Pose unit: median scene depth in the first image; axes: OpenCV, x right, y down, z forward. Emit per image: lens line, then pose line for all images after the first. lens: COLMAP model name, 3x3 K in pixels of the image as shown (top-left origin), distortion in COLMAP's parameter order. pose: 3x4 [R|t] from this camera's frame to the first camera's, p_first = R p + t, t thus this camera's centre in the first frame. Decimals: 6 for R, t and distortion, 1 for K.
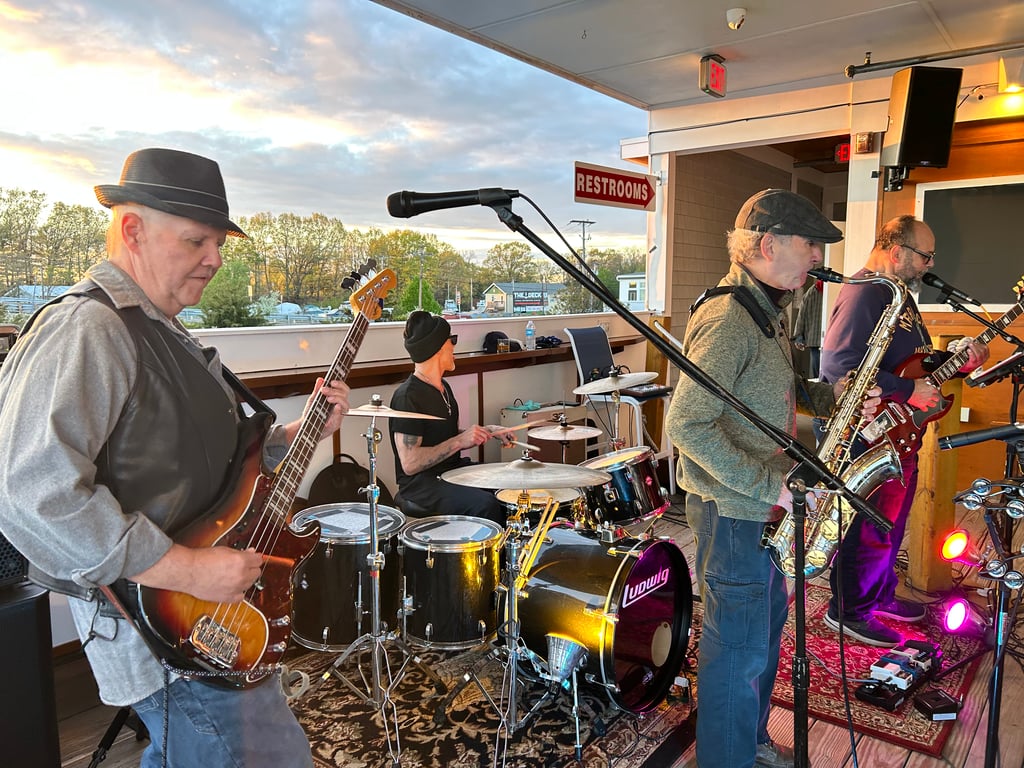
lens RADIAL K [[774.1, 0, 512.0], [0, 774.1, 384.0], [0, 0, 1]] dist [0.036777, -0.062855]
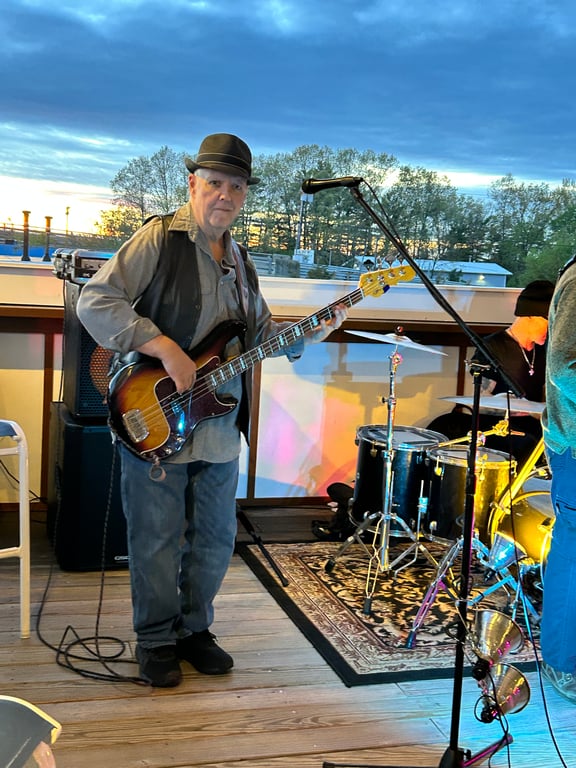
lens RADIAL K [[980.1, 0, 288.0], [0, 980.1, 384.0], [0, 0, 1]] dist [0.178910, 0.002733]
pose [[0.798828, 0.110340, -0.591353, 0.599348], [-0.115782, 0.992856, 0.028851, 0.074578], [0.590312, 0.045421, 0.805896, -0.397032]]
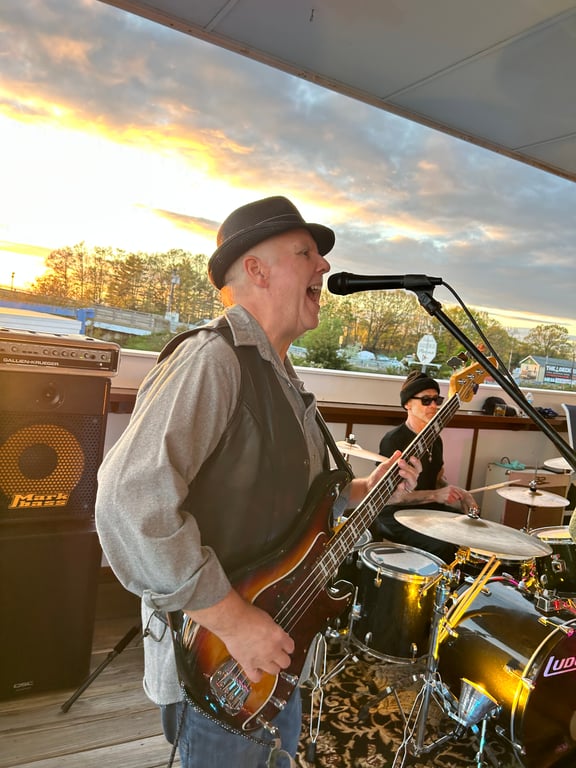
lens RADIAL K [[580.6, 0, 288.0], [0, 580.6, 384.0], [0, 0, 1]] dist [0.036777, -0.062855]
pose [[0.905456, 0.145802, -0.398611, 0.080285], [-0.168297, 0.985495, -0.021823, -0.026308], [0.389647, 0.086845, 0.916861, 0.096235]]
